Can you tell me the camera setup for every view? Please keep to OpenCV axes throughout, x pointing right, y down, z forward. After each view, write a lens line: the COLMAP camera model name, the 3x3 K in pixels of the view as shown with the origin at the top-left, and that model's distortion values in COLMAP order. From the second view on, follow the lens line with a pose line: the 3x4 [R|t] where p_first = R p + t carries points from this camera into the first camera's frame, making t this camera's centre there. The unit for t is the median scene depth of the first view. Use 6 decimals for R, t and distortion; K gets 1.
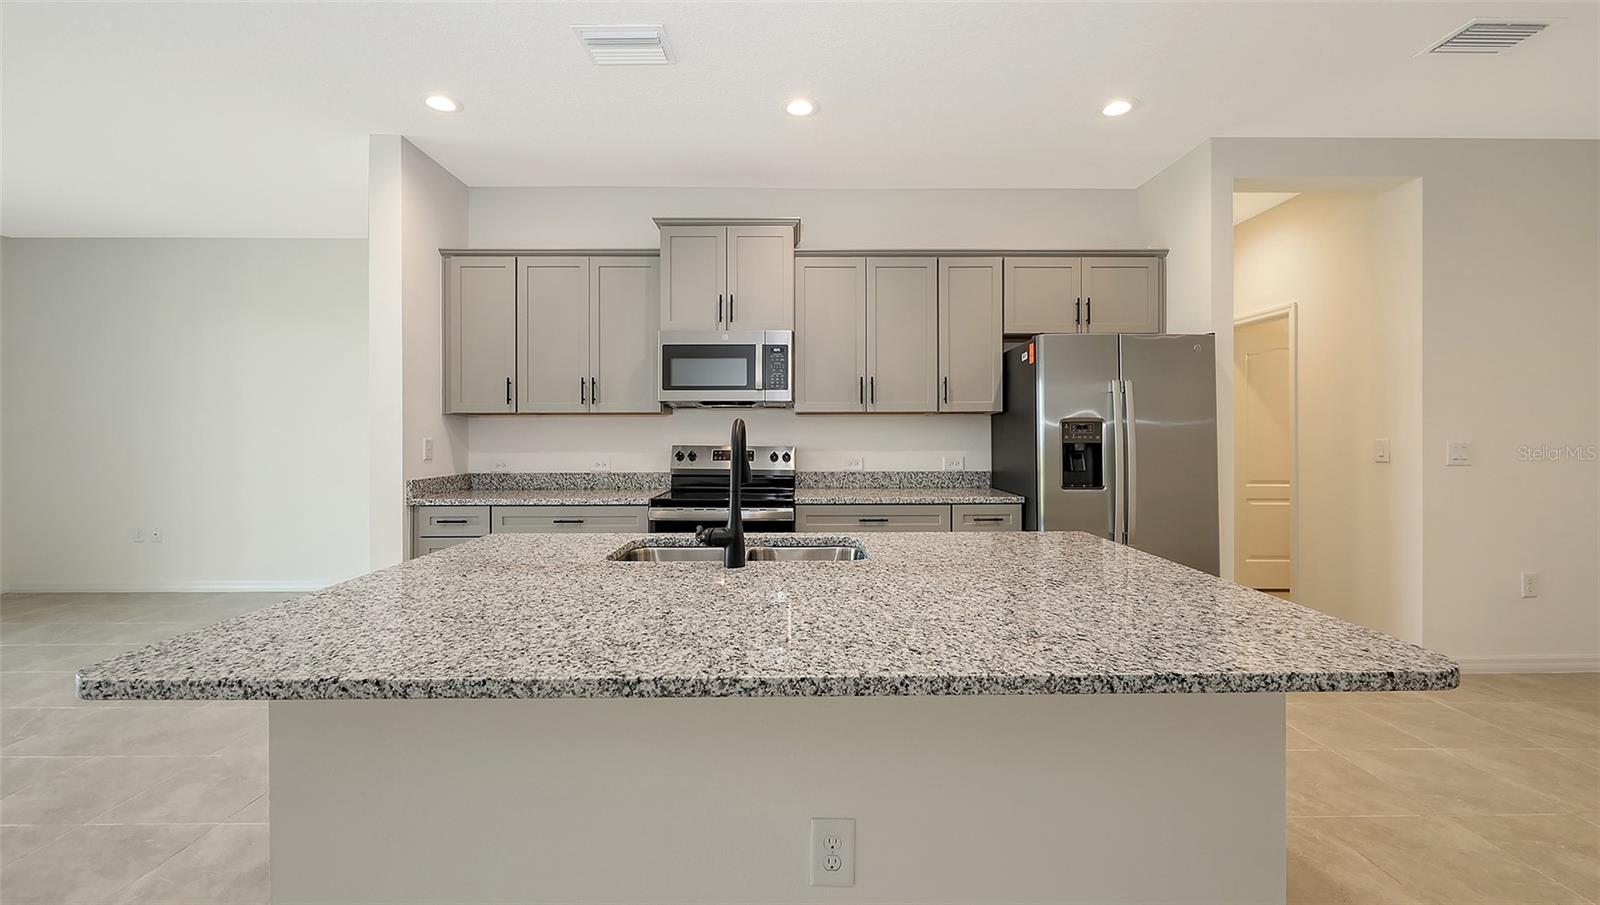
lens RADIAL K [[647.4, 0, 804.2], [0, 647.4, 435.7], [0, 0, 1]] dist [0.000315, 0.000053]
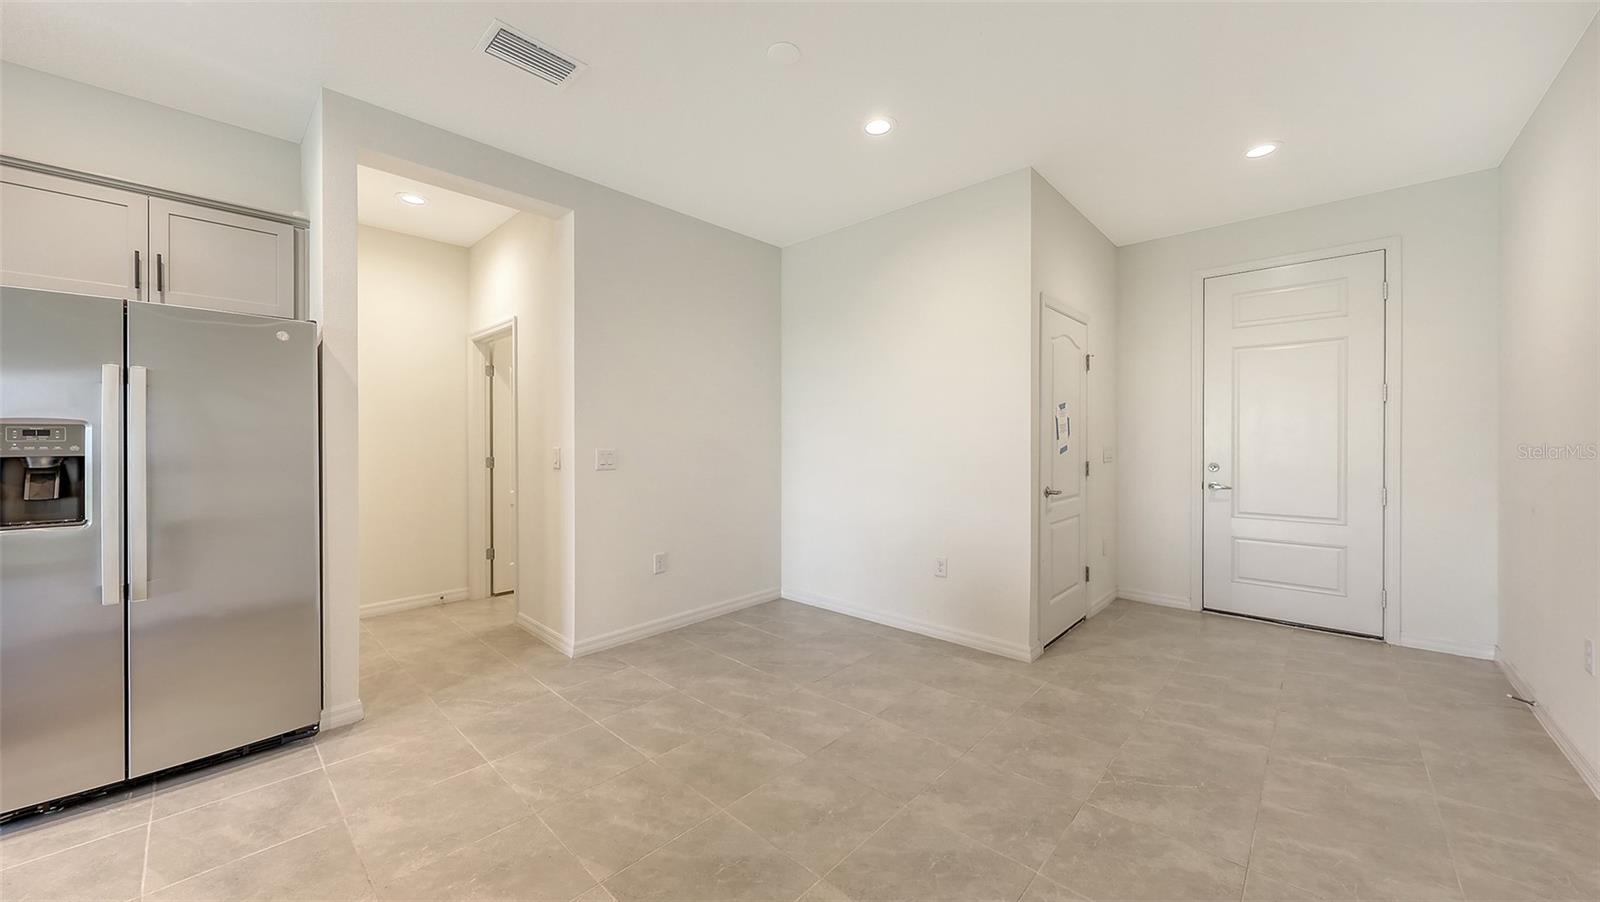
lens RADIAL K [[571.7, 0, 798.5], [0, 571.7, 444.6], [0, 0, 1]] dist [0.014172, -0.004169]
pose [[0.691757, -0.003310, 0.722122, 0.468497], [0.002068, 0.999994, 0.002602, -0.000994], [-0.722127, -0.000306, 0.691760, 0.037837]]
